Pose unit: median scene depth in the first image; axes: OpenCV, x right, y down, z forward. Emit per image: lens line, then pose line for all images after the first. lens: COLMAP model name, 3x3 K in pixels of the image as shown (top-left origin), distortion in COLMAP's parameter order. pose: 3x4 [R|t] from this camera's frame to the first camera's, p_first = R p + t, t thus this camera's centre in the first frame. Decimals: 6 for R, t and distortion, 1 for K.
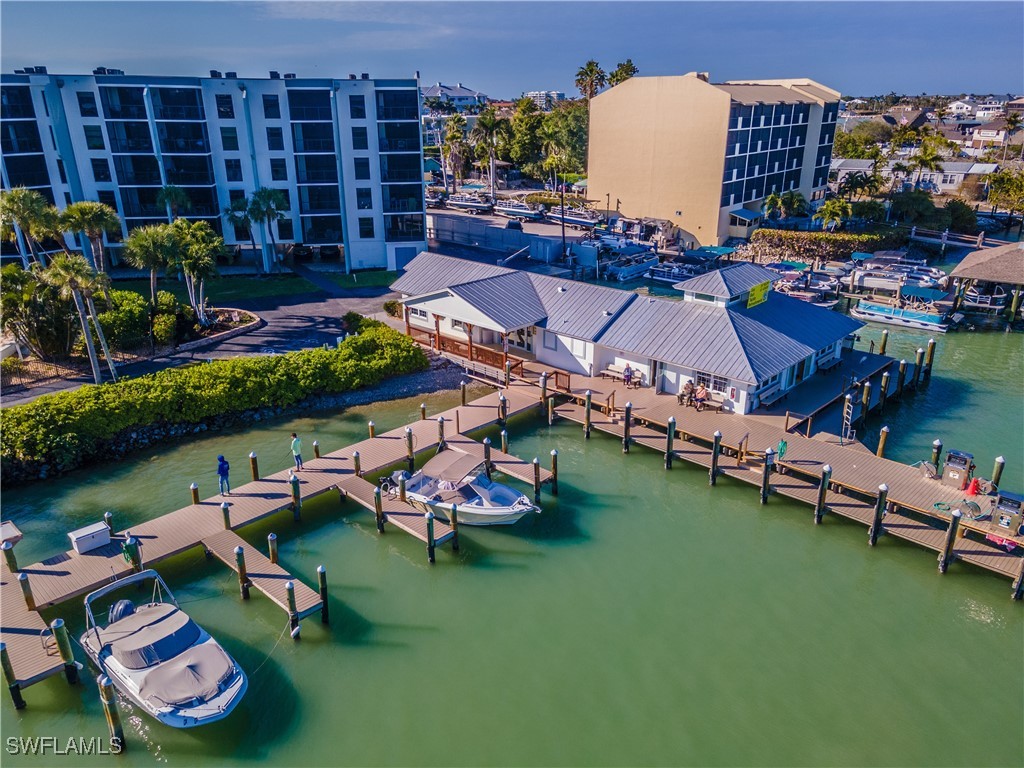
lens RADIAL K [[738.8, 0, 512.0], [0, 738.8, 384.0], [0, 0, 1]] dist [0.019238, 0.042804]
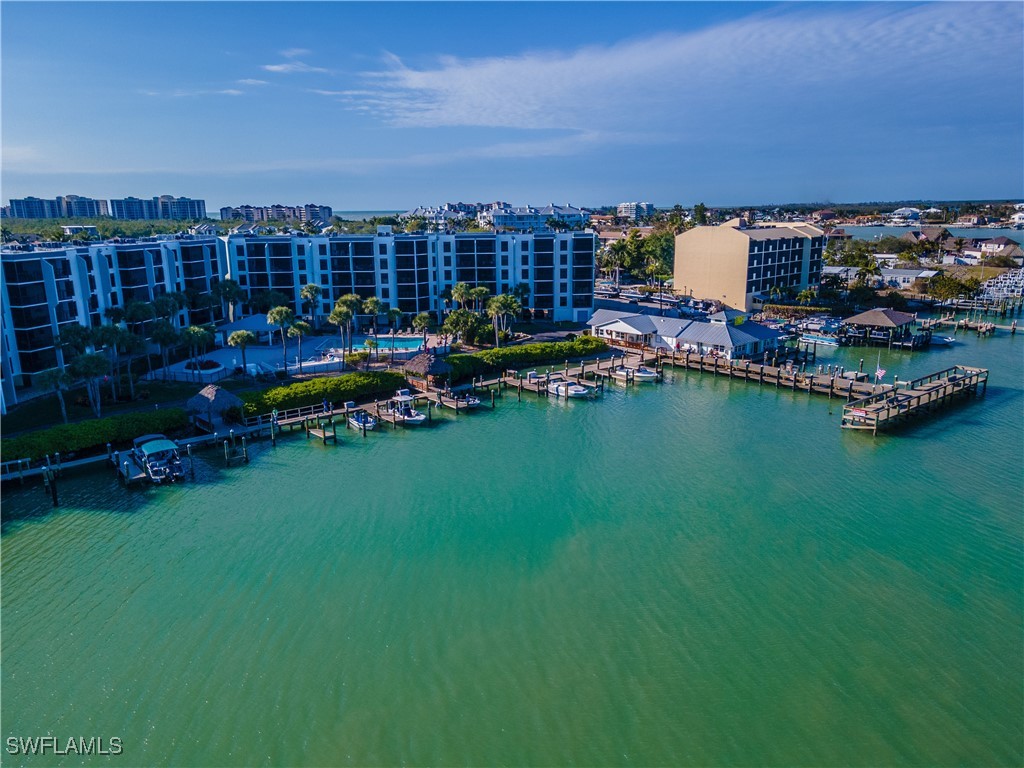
lens RADIAL K [[738.8, 0, 512.0], [0, 738.8, 384.0], [0, 0, 1]] dist [0.019238, 0.042804]
pose [[0.993262, 0.017592, -0.114551, -0.100755], [-0.032370, 0.991187, -0.128454, 0.284307], [0.111282, 0.131296, 0.985077, -1.005511]]
